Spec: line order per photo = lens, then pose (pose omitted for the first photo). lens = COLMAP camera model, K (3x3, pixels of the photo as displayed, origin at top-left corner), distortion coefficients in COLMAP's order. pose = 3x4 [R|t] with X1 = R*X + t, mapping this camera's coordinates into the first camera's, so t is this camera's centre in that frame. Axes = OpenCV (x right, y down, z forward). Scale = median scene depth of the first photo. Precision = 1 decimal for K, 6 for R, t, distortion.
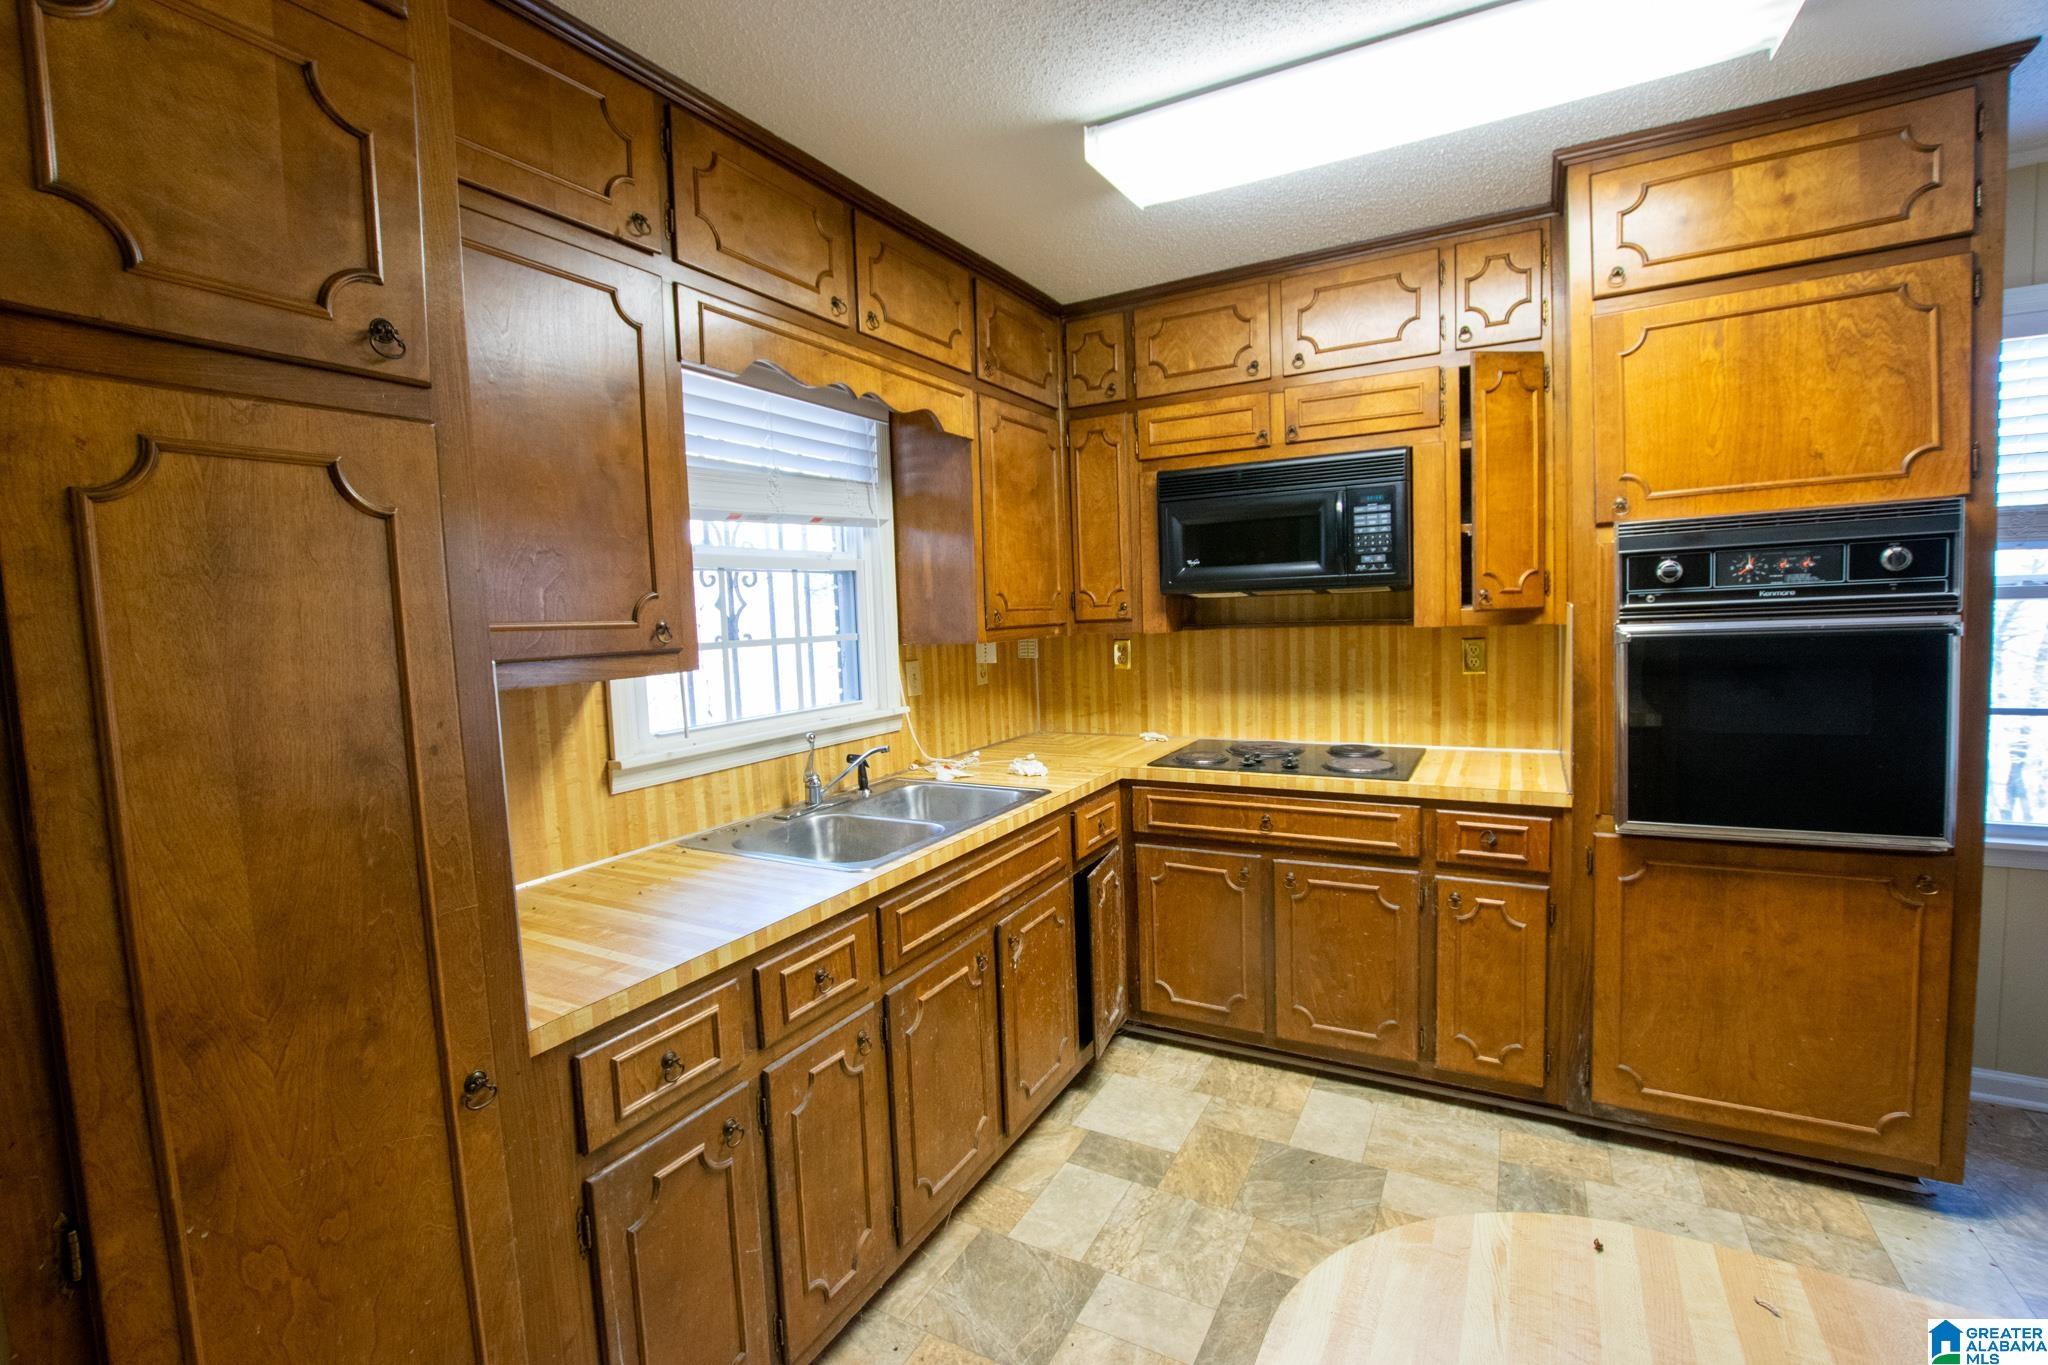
lens RADIAL K [[901.2, 0, 1020.4], [0, 901.2, 678.6], [0, 0, 1]] dist [-0.036518, 0.007132]
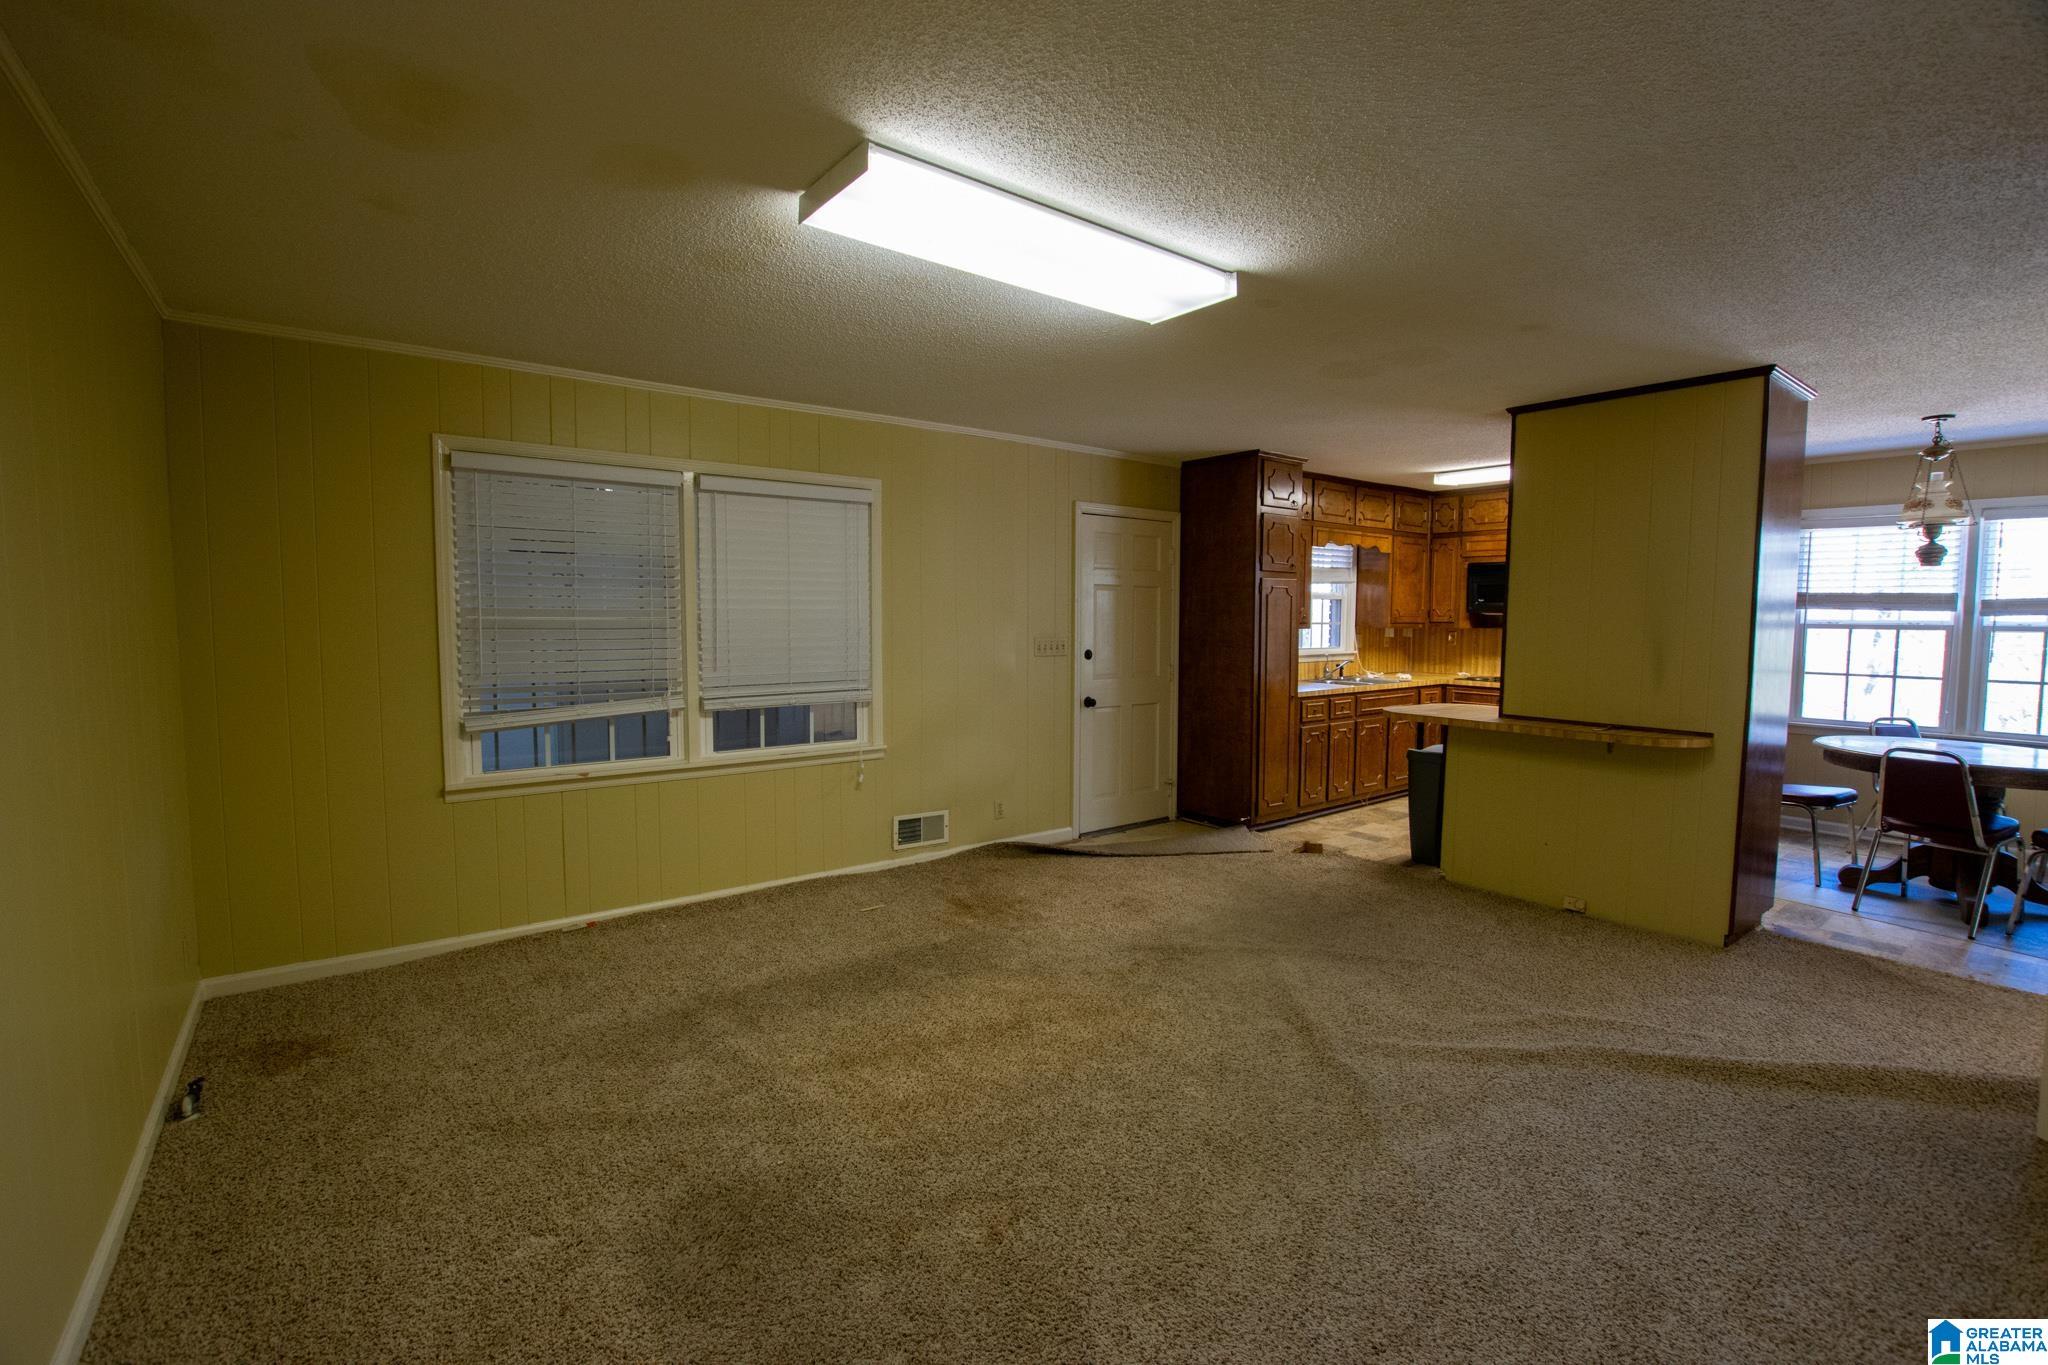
lens RADIAL K [[901.2, 0, 1020.4], [0, 901.2, 678.6], [0, 0, 1]] dist [-0.036518, 0.007132]
pose [[0.916679, 0.069199, -0.393588, 0.013791], [-0.068429, 0.997528, 0.016008, 0.165009], [0.393723, 0.012259, 0.919148, -2.166215]]
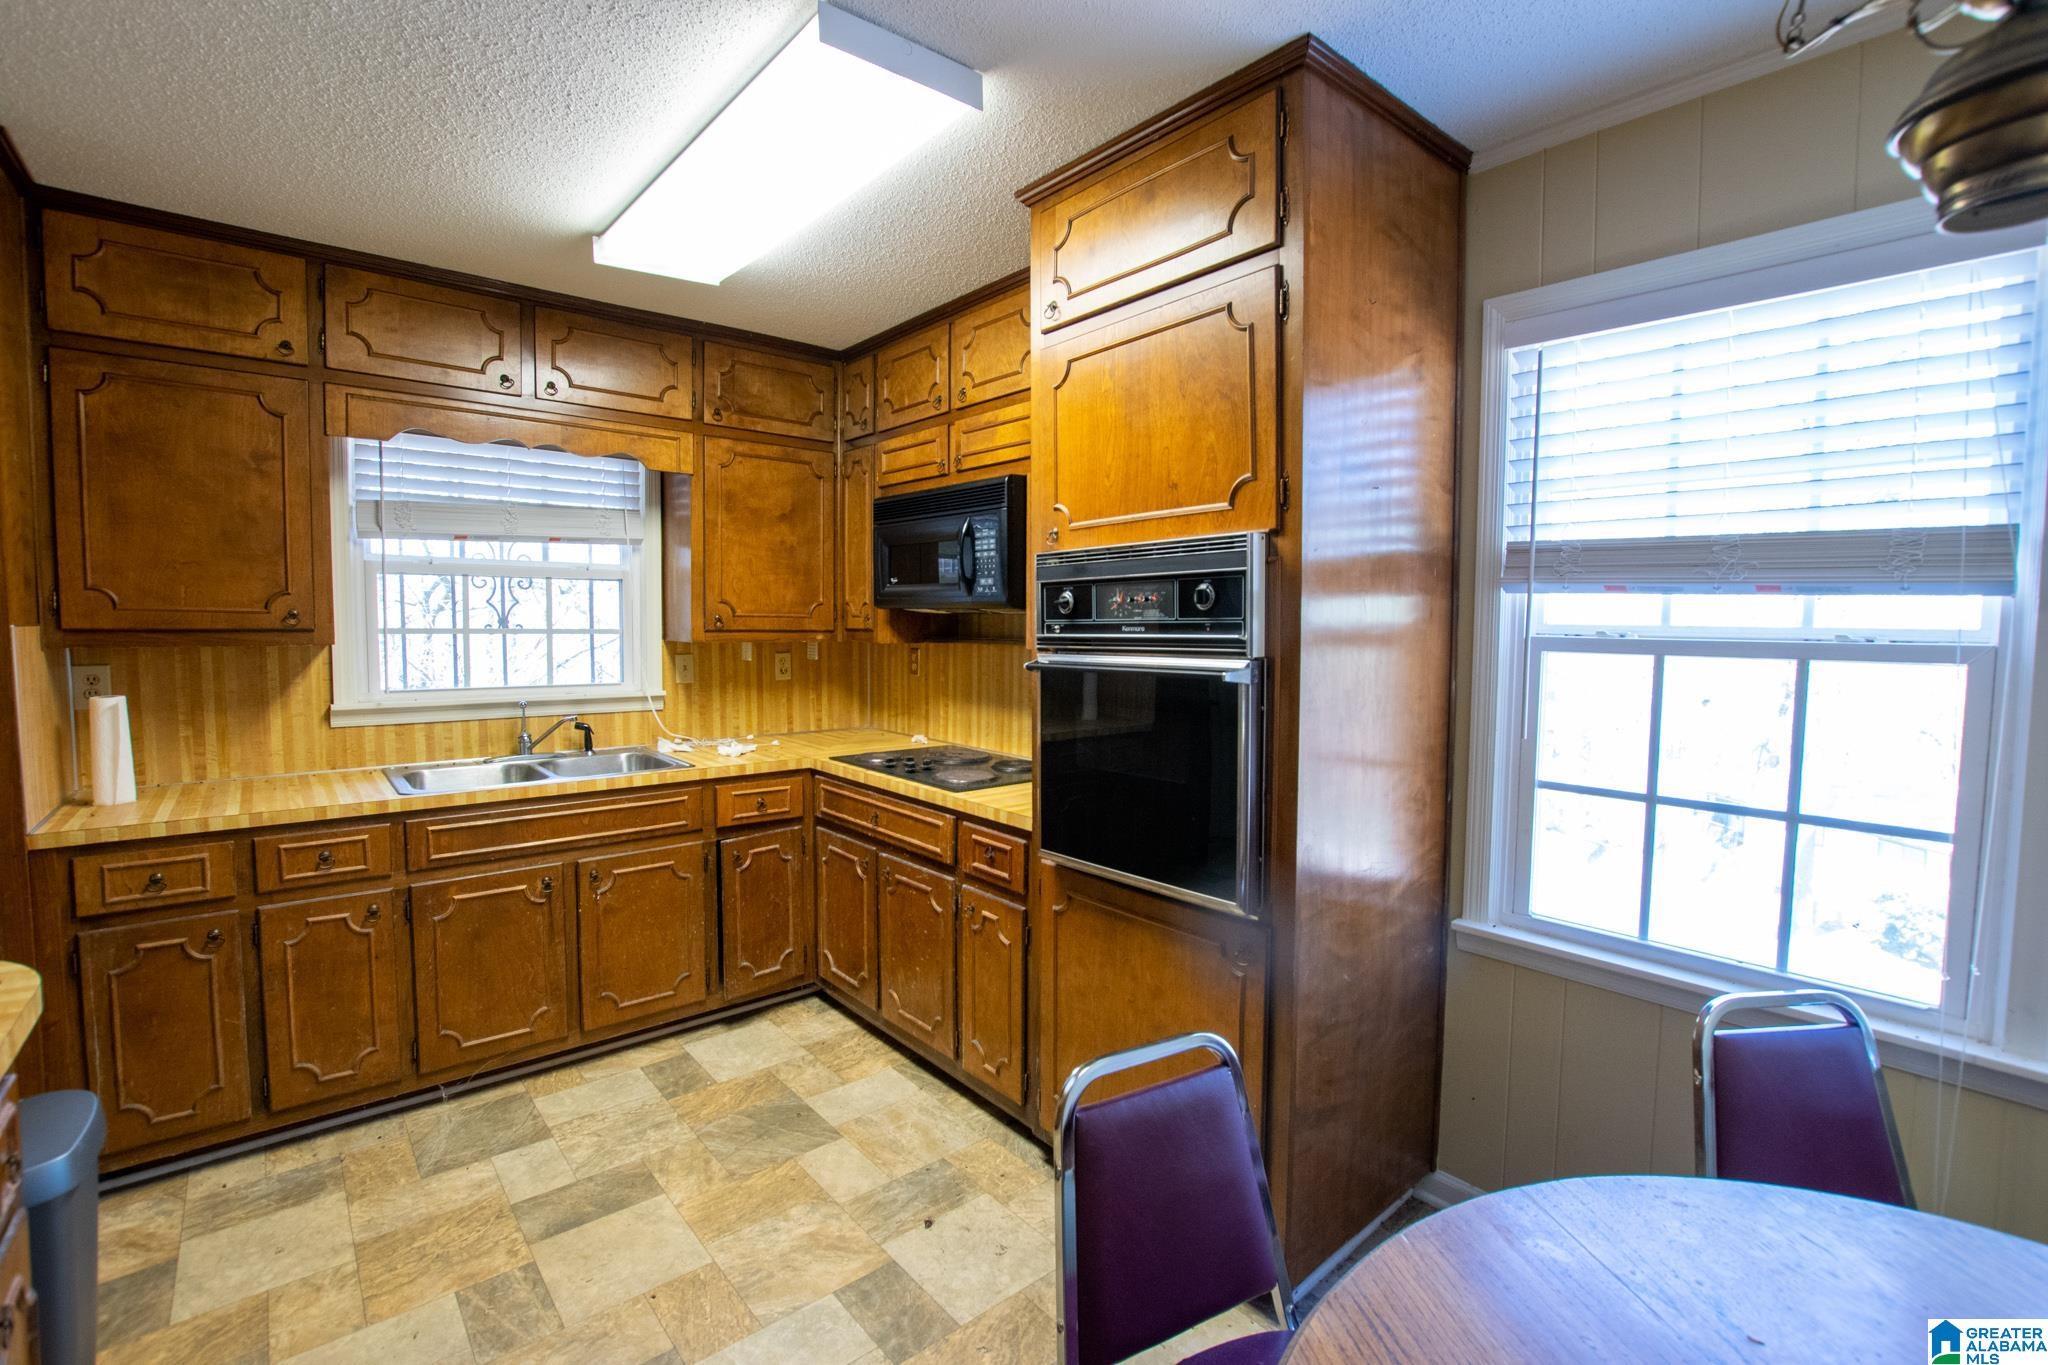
lens RADIAL K [[902.6, 0, 1019.1], [0, 902.6, 678.2], [0, 0, 1]] dist [-0.034264, 0.004635]
pose [[0.935092, 0.069251, -0.347573, 0.893719], [-0.072232, 0.997378, 0.004388, -0.031101], [0.346966, 0.021003, 0.937643, 0.024461]]
